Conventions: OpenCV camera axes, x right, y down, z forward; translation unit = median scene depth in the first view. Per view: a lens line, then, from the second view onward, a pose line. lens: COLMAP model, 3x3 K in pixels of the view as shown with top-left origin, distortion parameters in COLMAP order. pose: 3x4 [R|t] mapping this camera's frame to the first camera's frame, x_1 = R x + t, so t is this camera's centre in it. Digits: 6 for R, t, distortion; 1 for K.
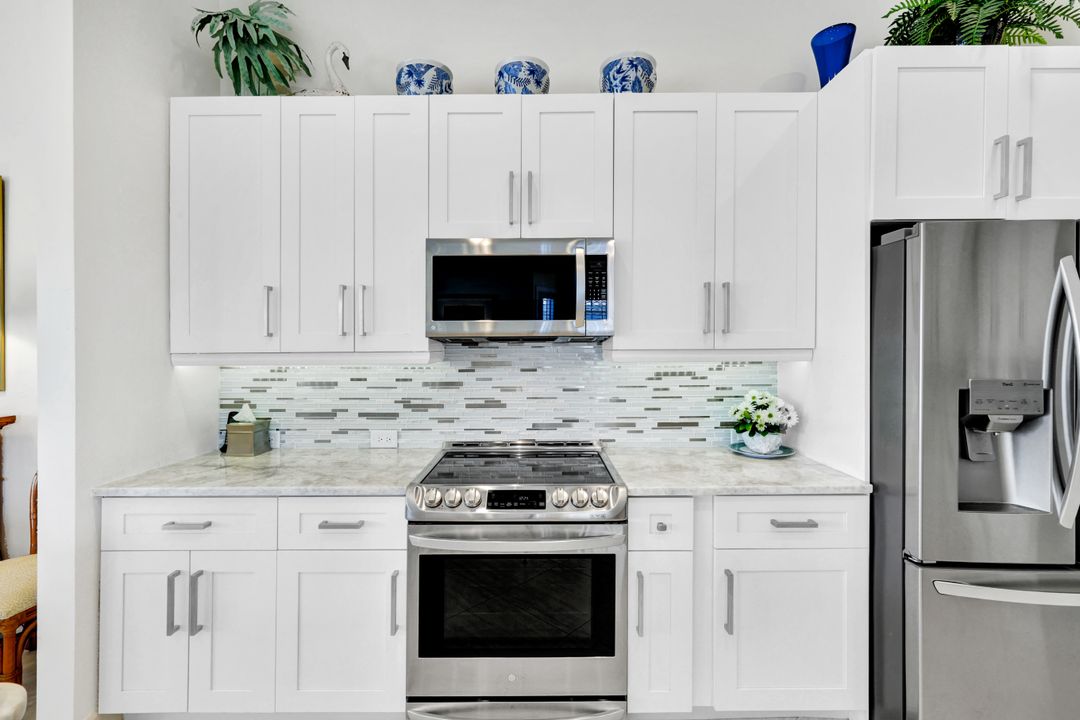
lens RADIAL K [[476.3, 0, 536.8], [0, 476.3, 346.9], [0, 0, 1]] dist [0.004095, 0.001016]
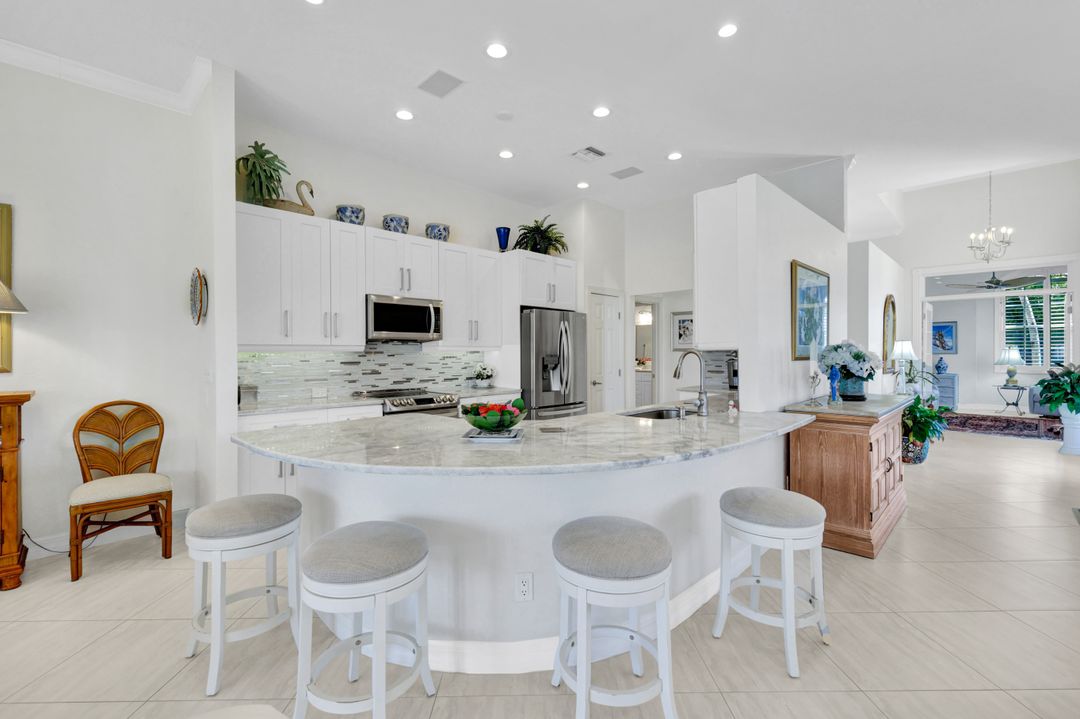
lens RADIAL K [[476.3, 0, 542.8], [0, 476.3, 350.1], [0, 0, 1]] dist [0.004095, 0.001016]
pose [[0.689054, 0.007799, 0.724668, -1.192952], [0.003410, 0.999896, -0.014004, 0.061798], [-0.724702, 0.012120, 0.688955, -1.020905]]
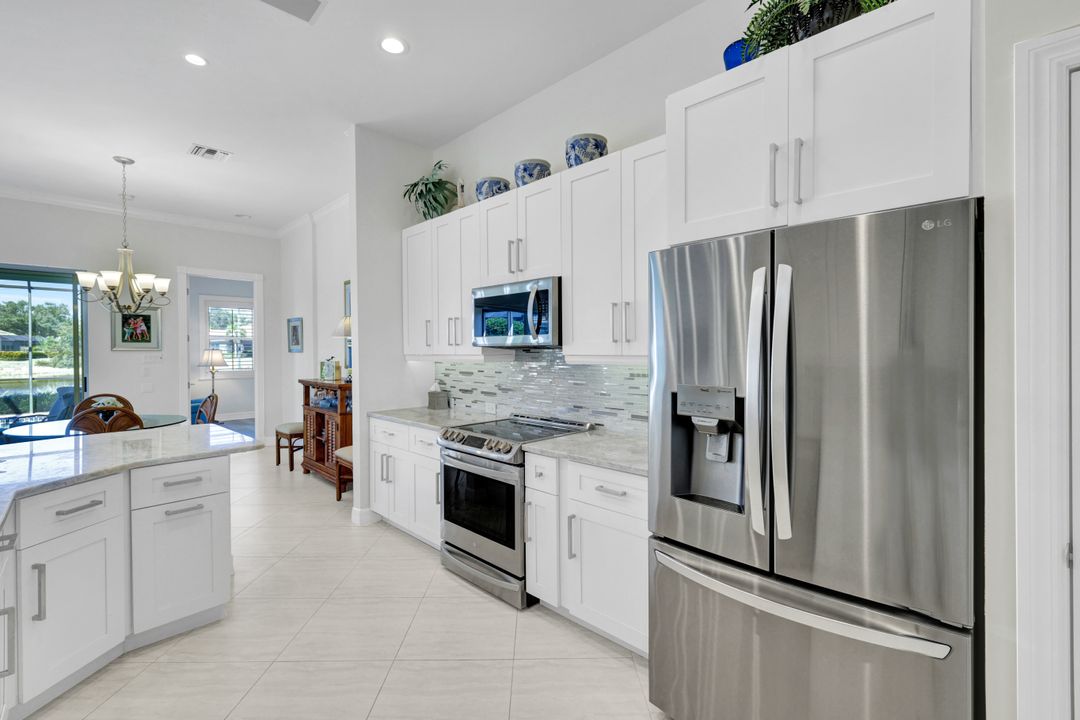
lens RADIAL K [[476.3, 0, 558.7], [0, 476.3, 357.0], [0, 0, 1]] dist [0.004095, 0.001016]
pose [[0.720130, 0.013494, -0.693708, 1.084904], [-0.003654, 0.999871, 0.015656, -0.009705], [0.693829, -0.008739, 0.720087, -0.016577]]
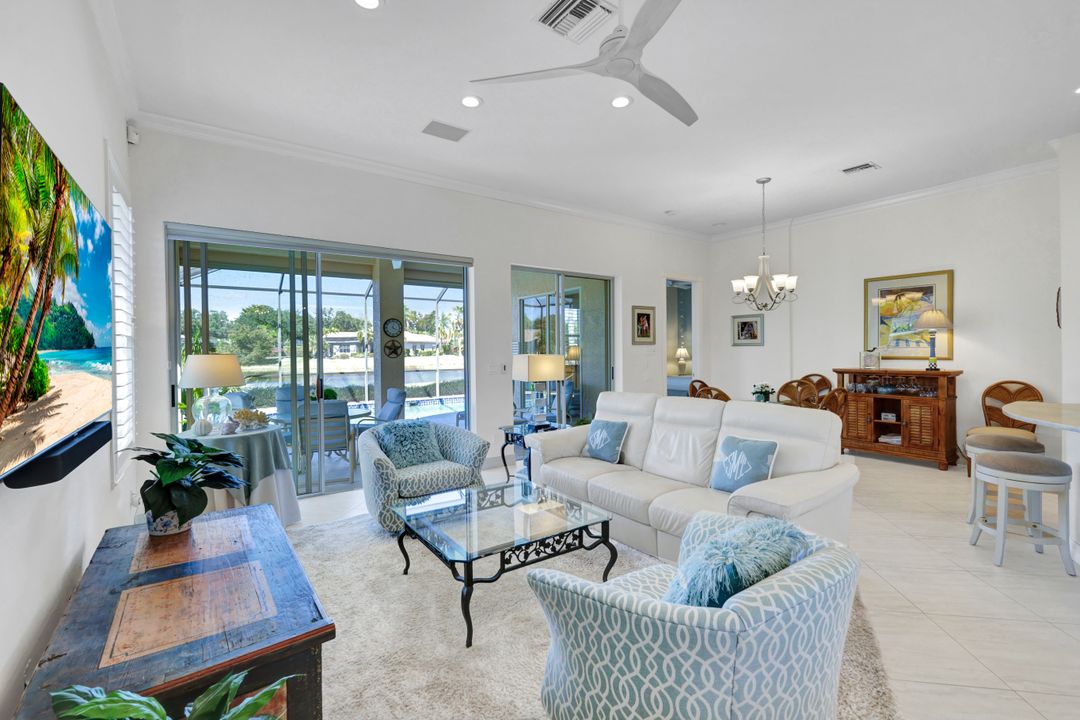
lens RADIAL K [[476.3, 0, 545.4], [0, 476.3, 357.3], [0, 0, 1]] dist [0.004095, 0.001016]
pose [[0.588220, 0.014217, -0.808576, -0.446062], [0.003138, 0.999798, 0.019862, 0.028970], [0.808695, -0.014220, 0.588056, -2.252655]]
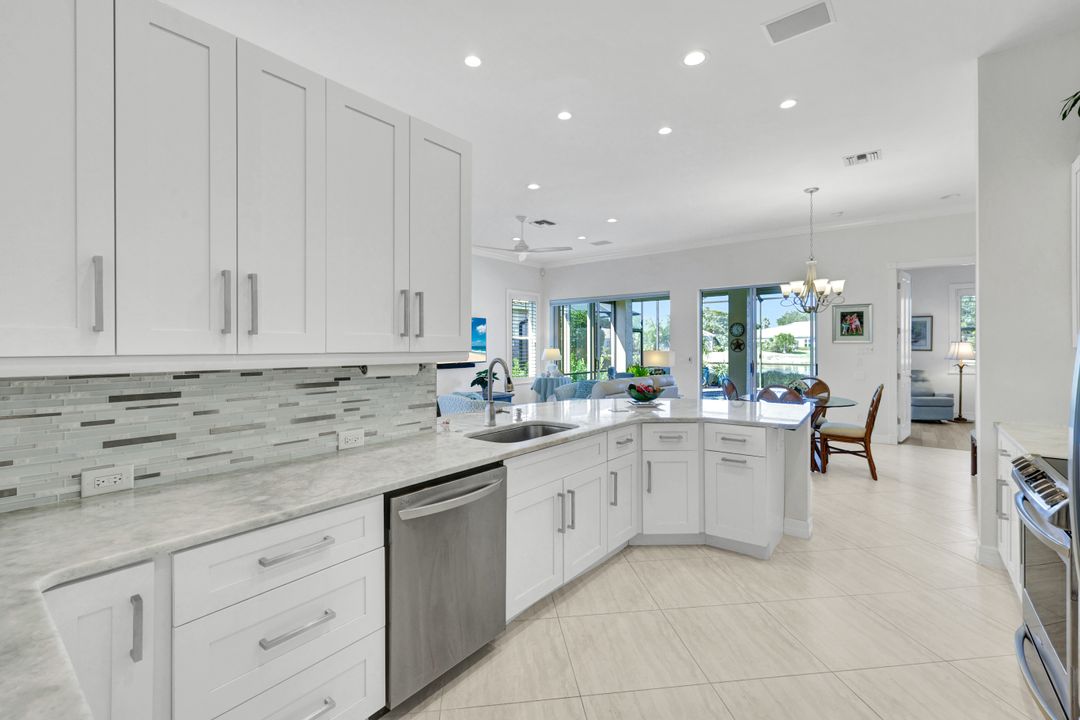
lens RADIAL K [[476.3, 0, 525.0], [0, 476.3, 351.0], [0, 0, 1]] dist [0.004095, 0.001016]
pose [[-0.632797, 0.016550, -0.774141, 1.268851], [0.003594, 0.999824, 0.018437, -0.007428], [0.774310, 0.008884, -0.632745, 0.640116]]
